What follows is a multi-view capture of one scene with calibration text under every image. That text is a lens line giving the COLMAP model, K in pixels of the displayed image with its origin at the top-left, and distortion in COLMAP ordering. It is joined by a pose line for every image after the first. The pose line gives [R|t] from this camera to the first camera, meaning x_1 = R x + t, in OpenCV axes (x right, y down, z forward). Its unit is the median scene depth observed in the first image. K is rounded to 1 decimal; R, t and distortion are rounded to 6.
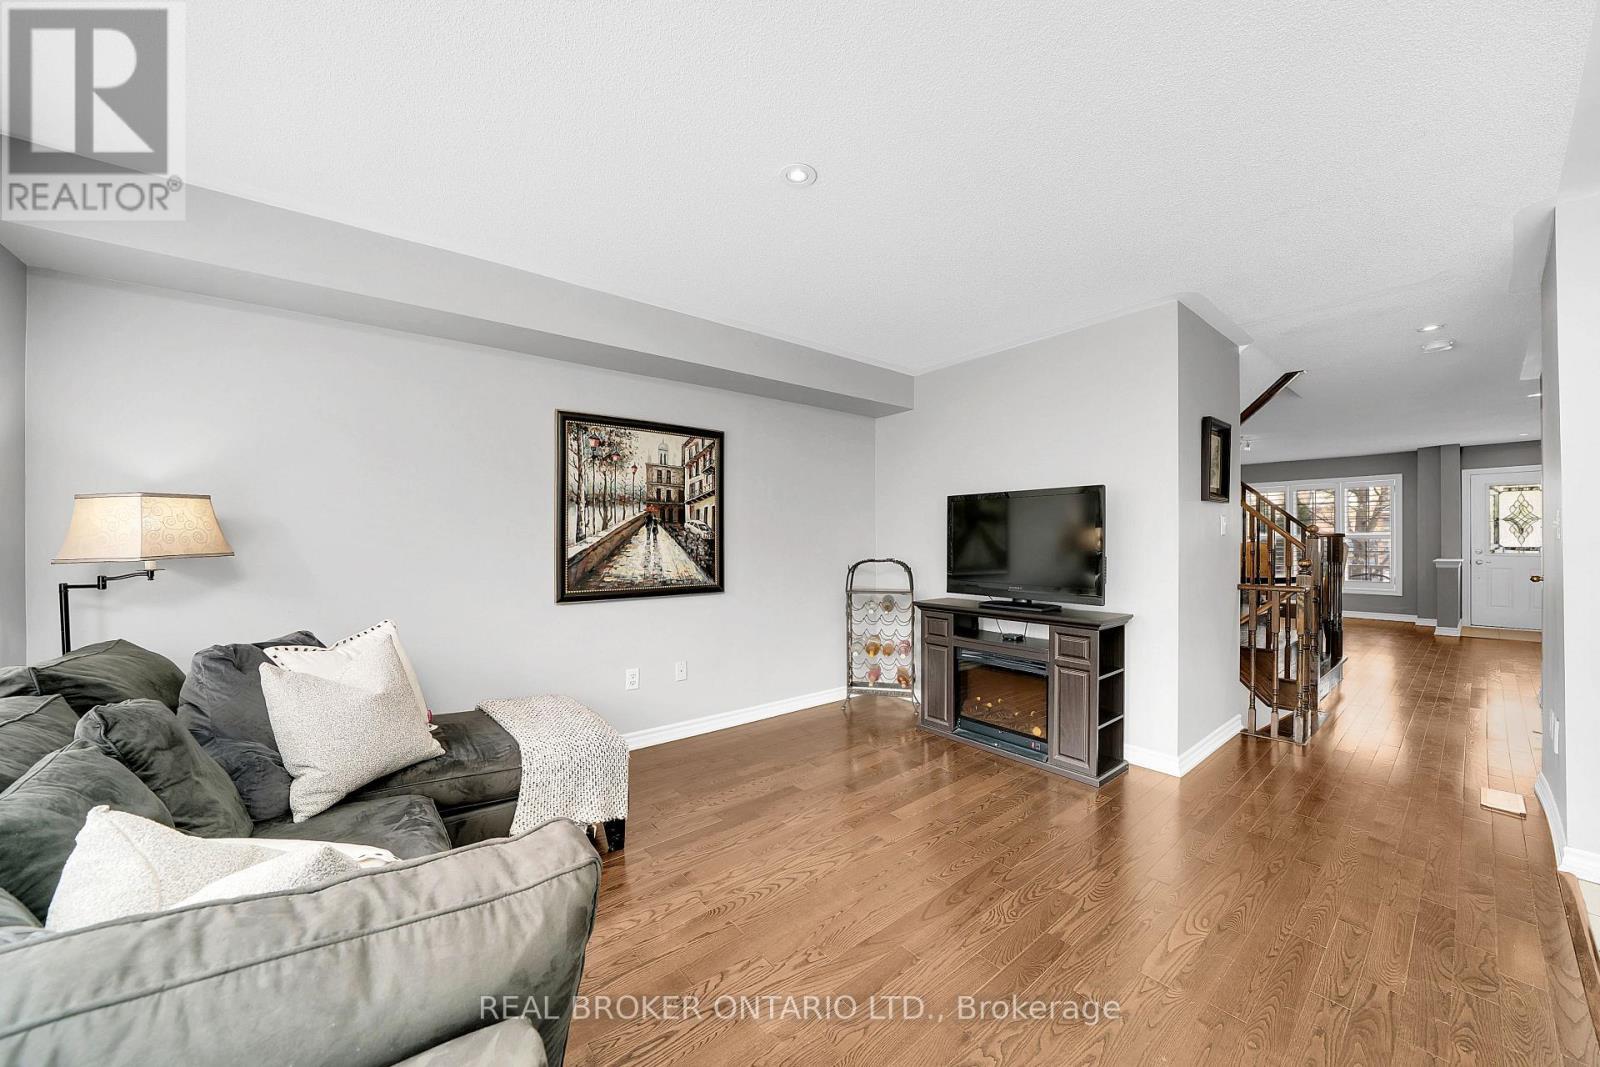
lens RADIAL K [[567.2, 0, 801.0], [0, 567.2, 537.7], [0, 0, 1]] dist [0.000792, 0.000076]
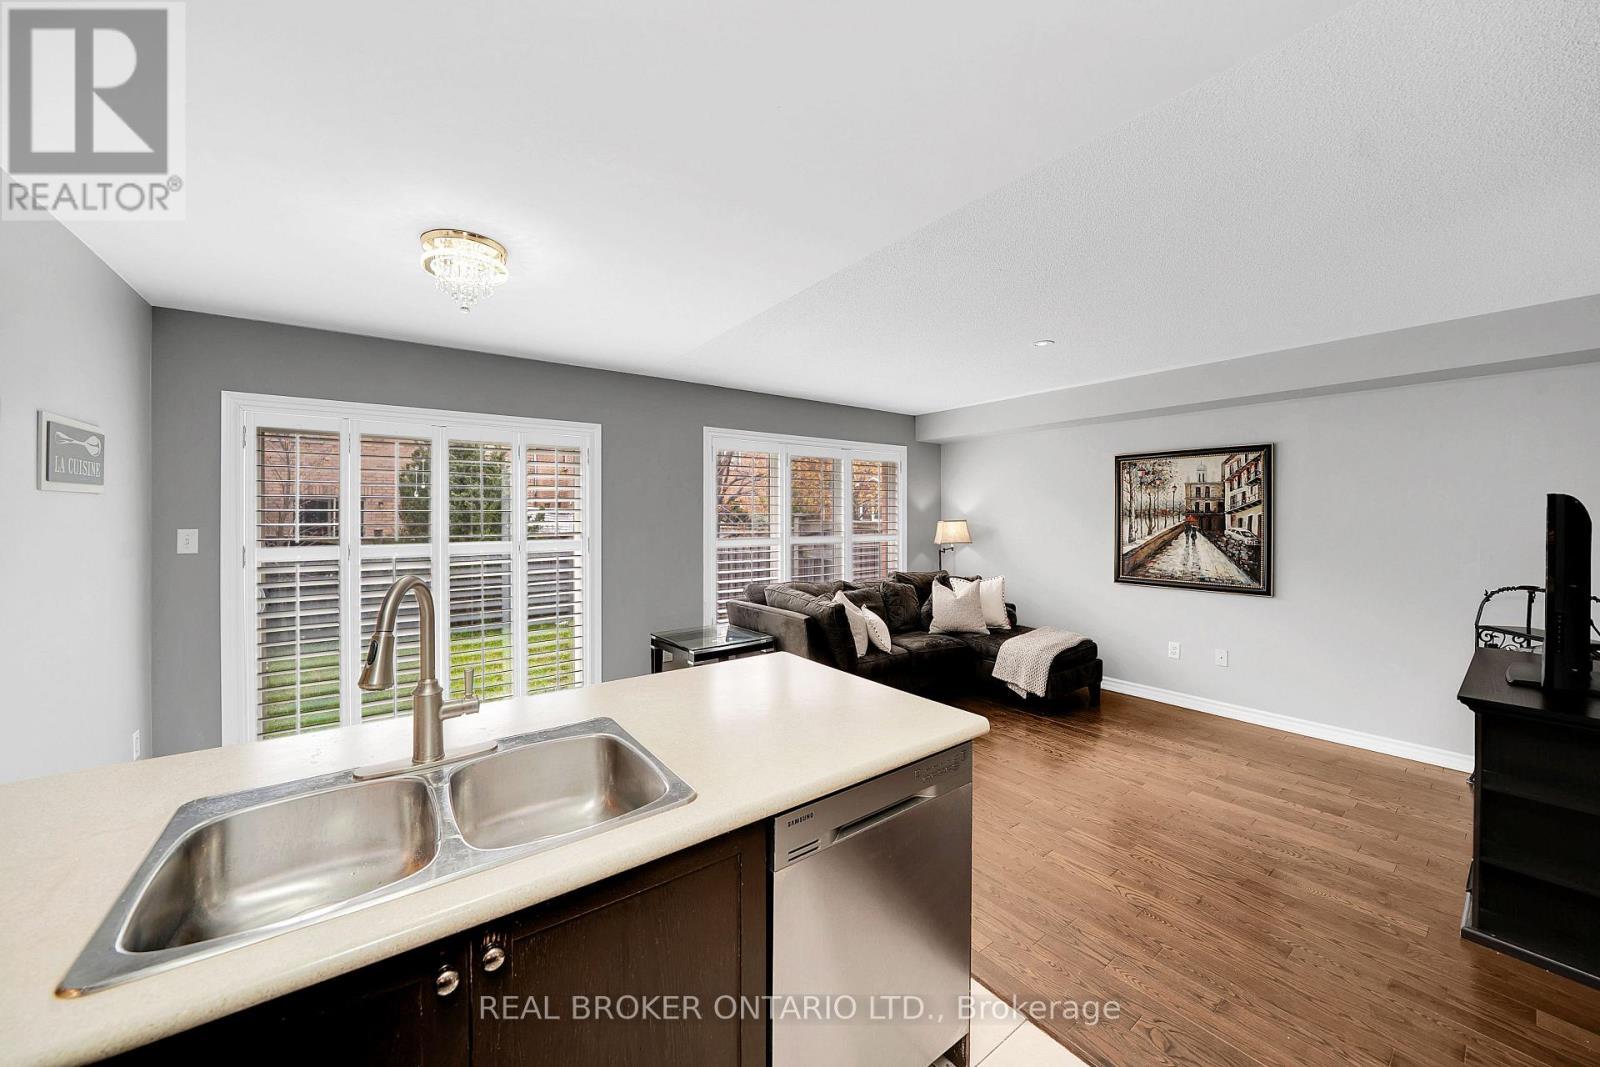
lens RADIAL K [[567.2, 0, 801.7], [0, 567.2, 518.7], [0, 0, 1]] dist [0.000792, 0.000076]
pose [[-0.024672, 0.006377, -0.999675, 0.981350], [0.002617, 0.999977, 0.006314, -0.059891], [0.999692, -0.002460, -0.024688, 0.171032]]
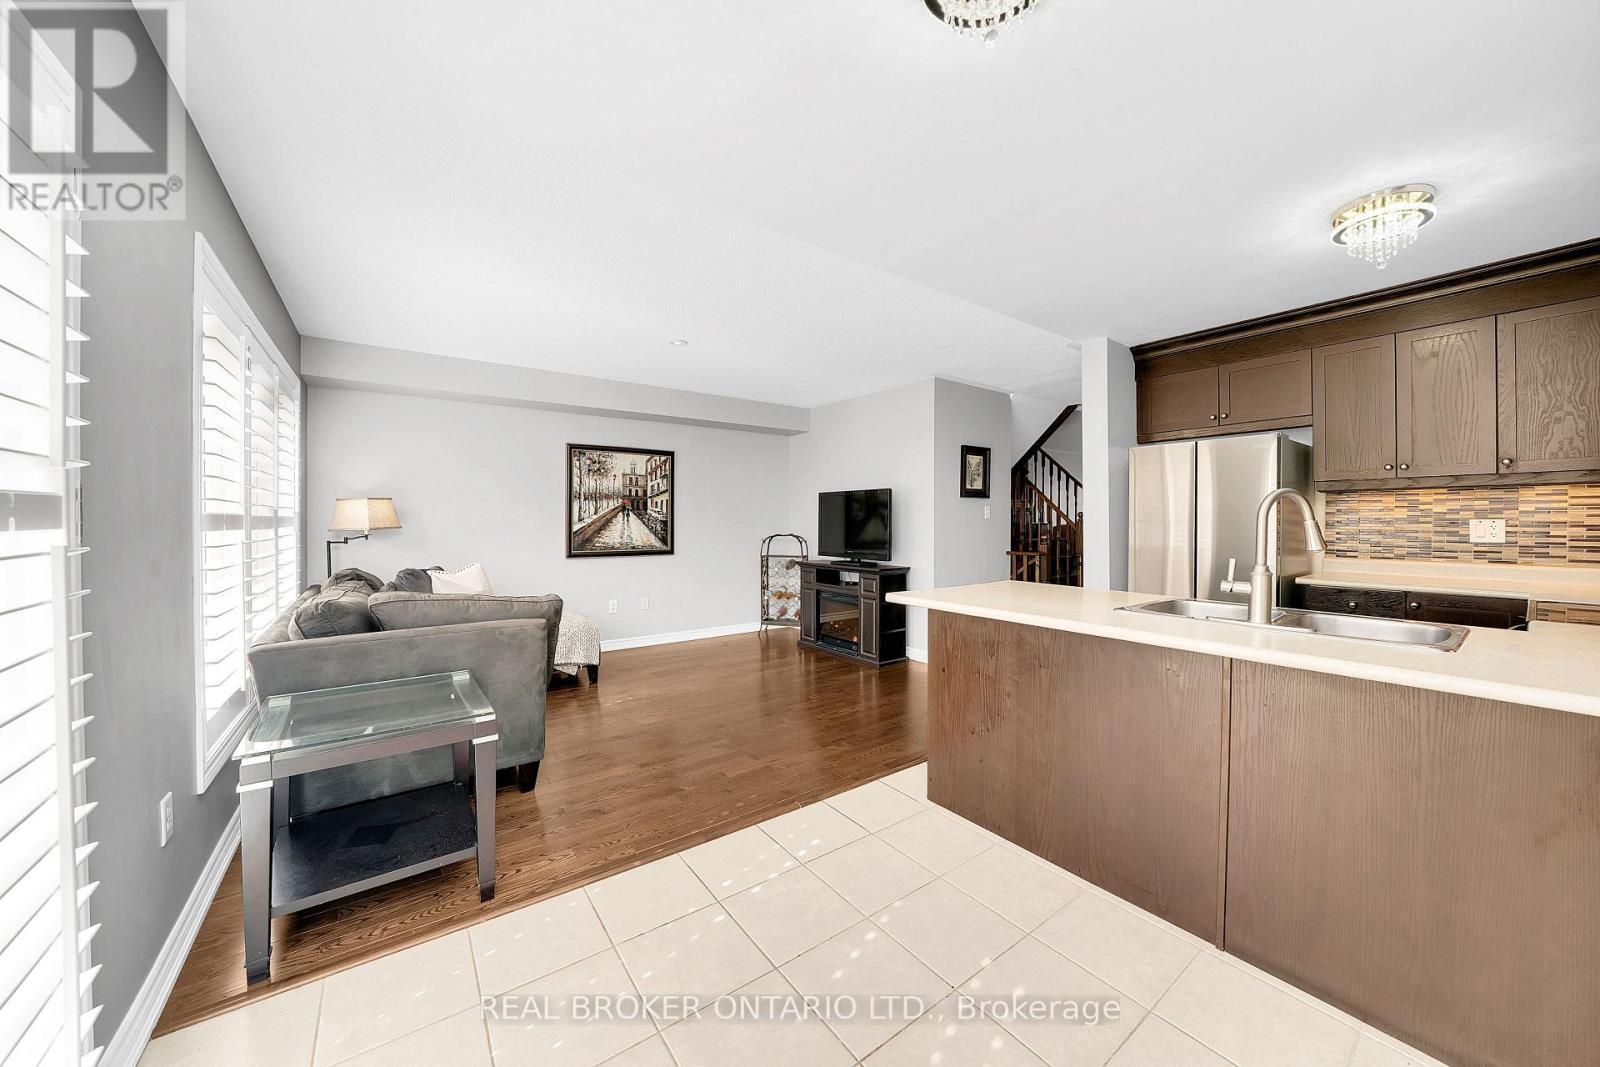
lens RADIAL K [[567.2, 0, 798.8], [0, 567.2, 521.3], [0, 0, 1]] dist [0.000792, 0.000076]
pose [[0.998935, 0.002682, -0.046052, 0.293142], [-0.002510, 0.999990, 0.003779, -0.001935], [0.046062, -0.003659, 0.998932, -0.567548]]
